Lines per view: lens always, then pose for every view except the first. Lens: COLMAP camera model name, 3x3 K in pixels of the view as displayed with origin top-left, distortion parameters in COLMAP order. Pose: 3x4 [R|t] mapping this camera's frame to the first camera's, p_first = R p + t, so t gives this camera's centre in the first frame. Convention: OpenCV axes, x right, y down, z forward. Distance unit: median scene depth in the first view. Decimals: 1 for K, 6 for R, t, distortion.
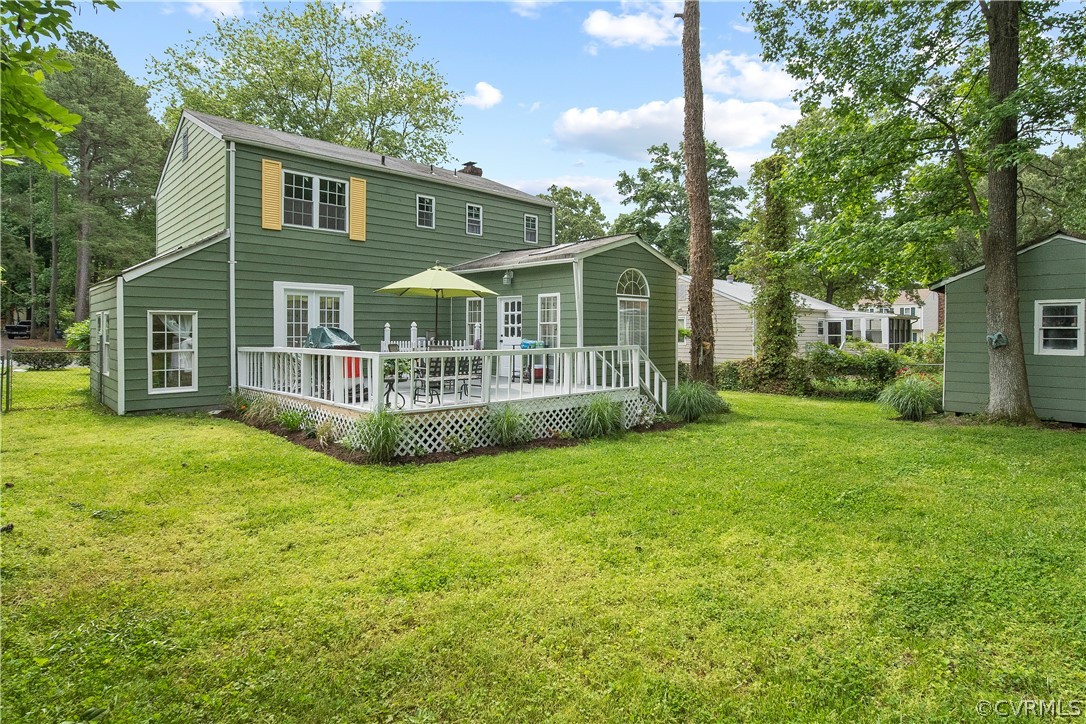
lens RADIAL K [[599.5, 0, 544.3], [0, 599.5, 355.3], [0, 0, 1]] dist [0.041083, 0.000975]
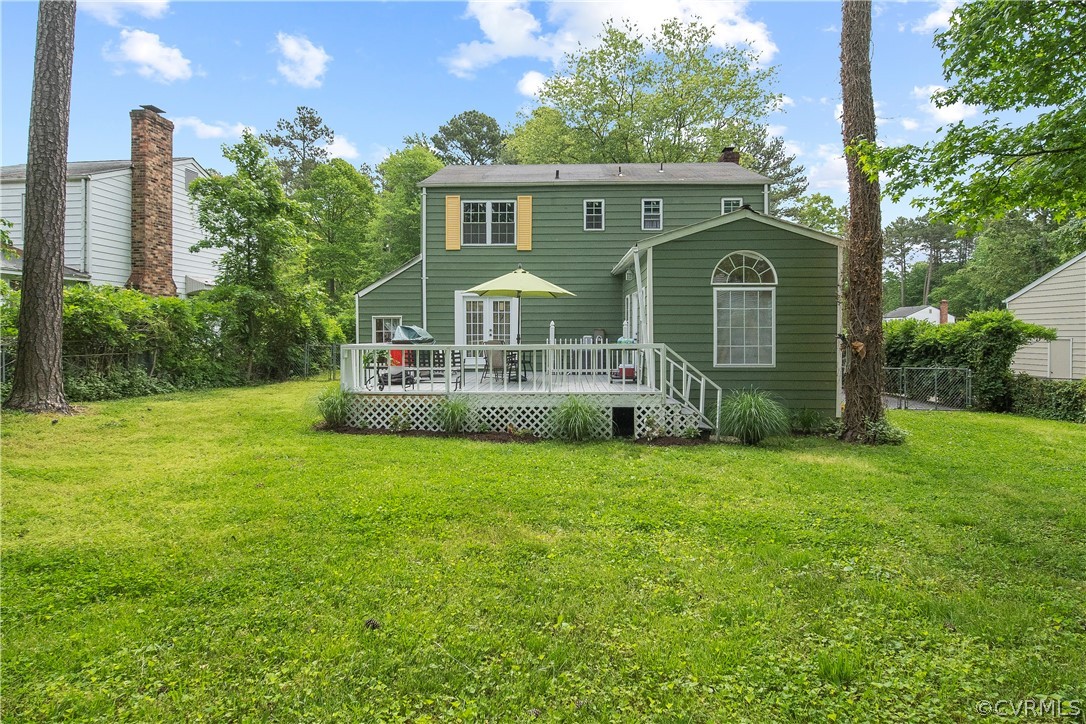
lens RADIAL K [[599.5, 0, 545.3], [0, 599.5, 356.3], [0, 0, 1]] dist [0.041083, 0.000975]
pose [[0.700534, 0.025572, -0.713160, 0.575104], [-0.028865, 0.999555, 0.007487, -0.000159], [0.713035, 0.015340, 0.700961, 0.254776]]
